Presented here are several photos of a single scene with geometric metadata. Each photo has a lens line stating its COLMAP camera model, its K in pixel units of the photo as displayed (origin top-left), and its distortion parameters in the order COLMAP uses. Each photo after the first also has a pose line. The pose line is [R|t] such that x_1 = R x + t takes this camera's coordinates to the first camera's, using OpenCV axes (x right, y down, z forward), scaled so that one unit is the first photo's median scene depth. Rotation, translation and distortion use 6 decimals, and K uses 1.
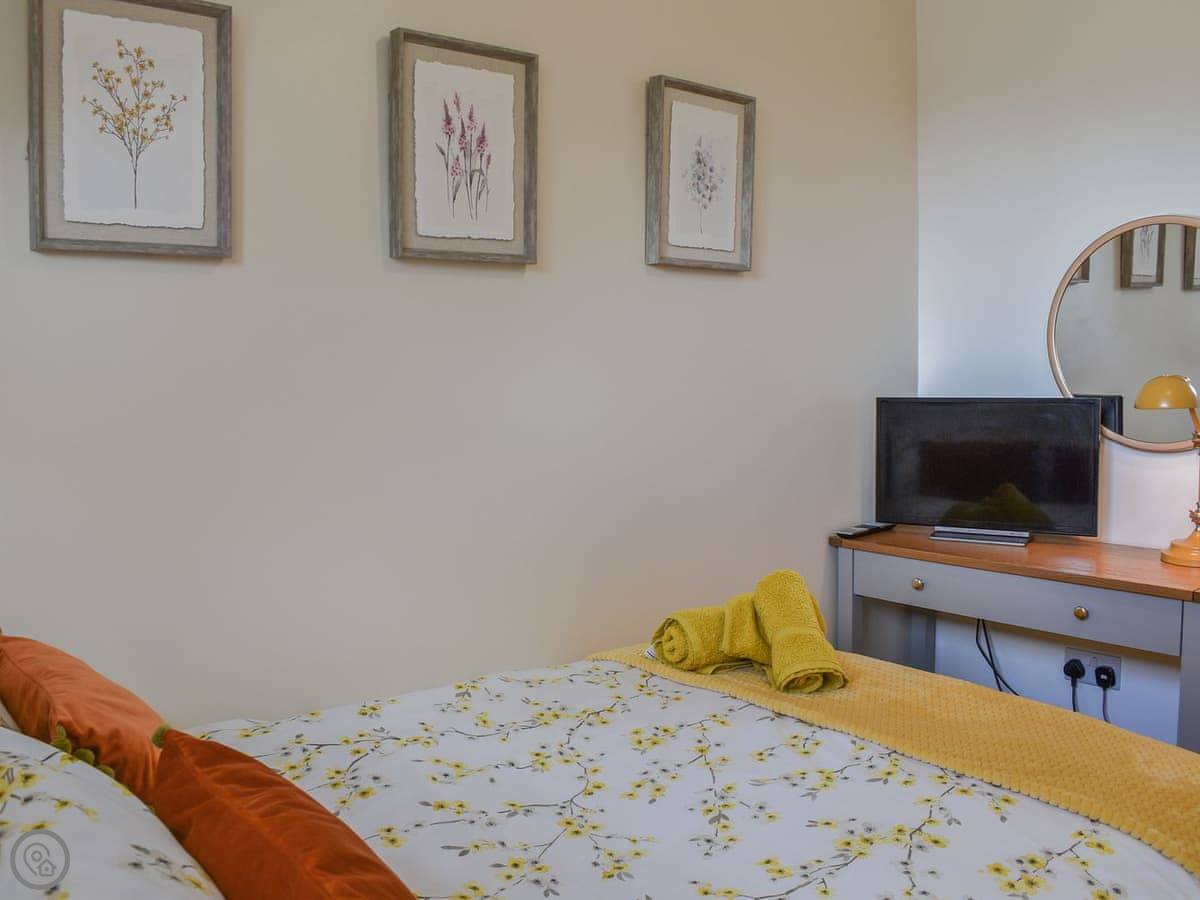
lens RADIAL K [[1056.6, 0, 600.0], [0, 1056.6, 450.0], [0, 0, 1]] dist [-0.093974, 0.019578]
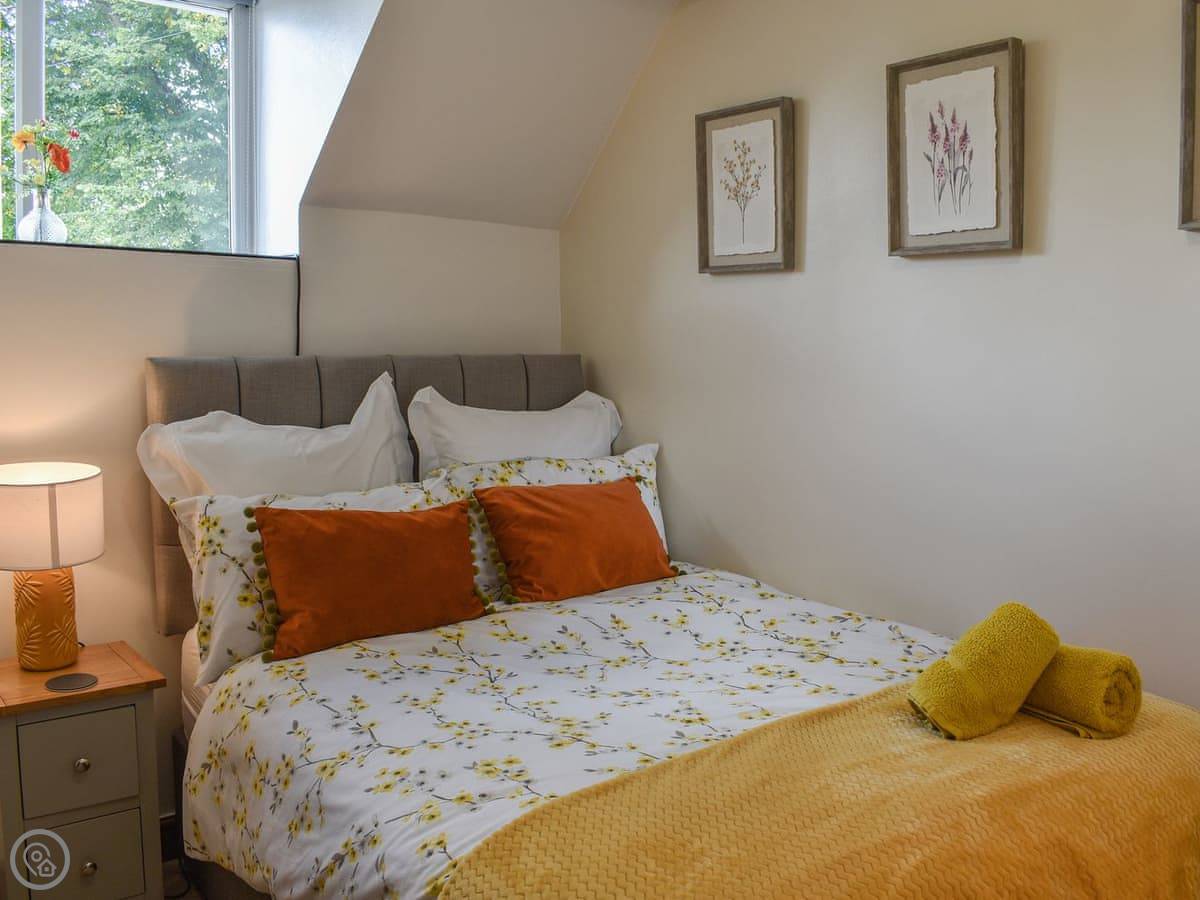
lens RADIAL K [[1056.6, 0, 600.0], [0, 1056.6, 450.0], [0, 0, 1]] dist [-0.093974, 0.019578]
pose [[-0.019342, 0.123179, -0.992196, 1.006535], [-0.083855, 0.988685, 0.124378, -0.083998], [0.996290, 0.085606, -0.008794, 0.682865]]
